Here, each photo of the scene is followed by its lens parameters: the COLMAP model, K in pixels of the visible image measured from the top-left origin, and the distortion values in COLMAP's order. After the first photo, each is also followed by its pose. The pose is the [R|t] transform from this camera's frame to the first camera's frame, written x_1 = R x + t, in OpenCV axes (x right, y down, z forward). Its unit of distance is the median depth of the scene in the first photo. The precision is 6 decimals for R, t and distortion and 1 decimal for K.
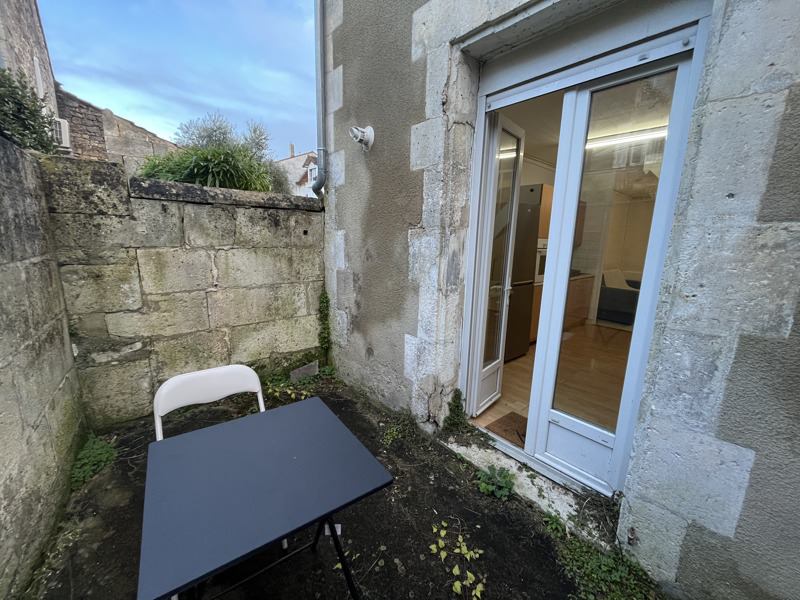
lens RADIAL K [[324.0, 0, 400.0], [0, 324.0, 300.0], [0, 0, 1]] dist [-0.000631, 0.000095]
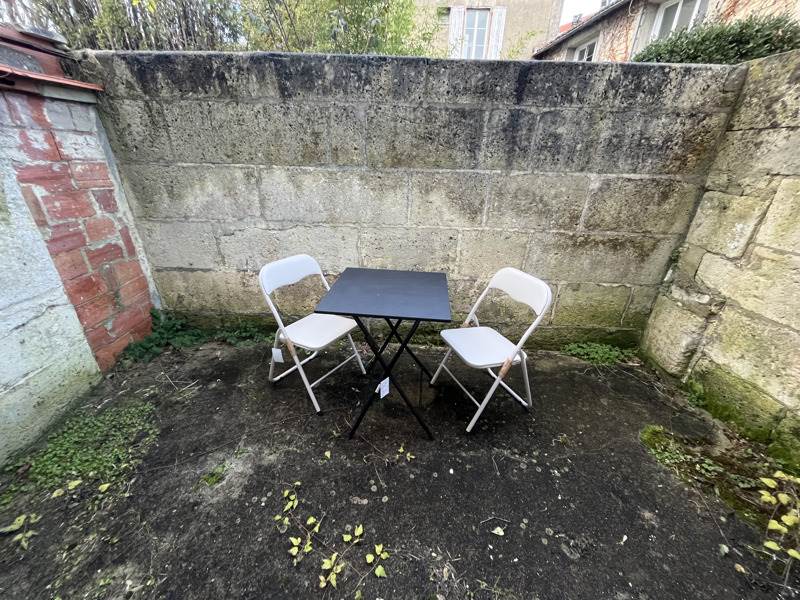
lens RADIAL K [[324.0, 0, 400.0], [0, 324.0, 300.0], [0, 0, 1]] dist [-0.000631, 0.000095]
pose [[-0.635048, 0.283948, -0.718392, 0.288278], [-0.188097, 0.845158, 0.500328, -0.126953], [0.749222, 0.452859, -0.483306, 0.828993]]
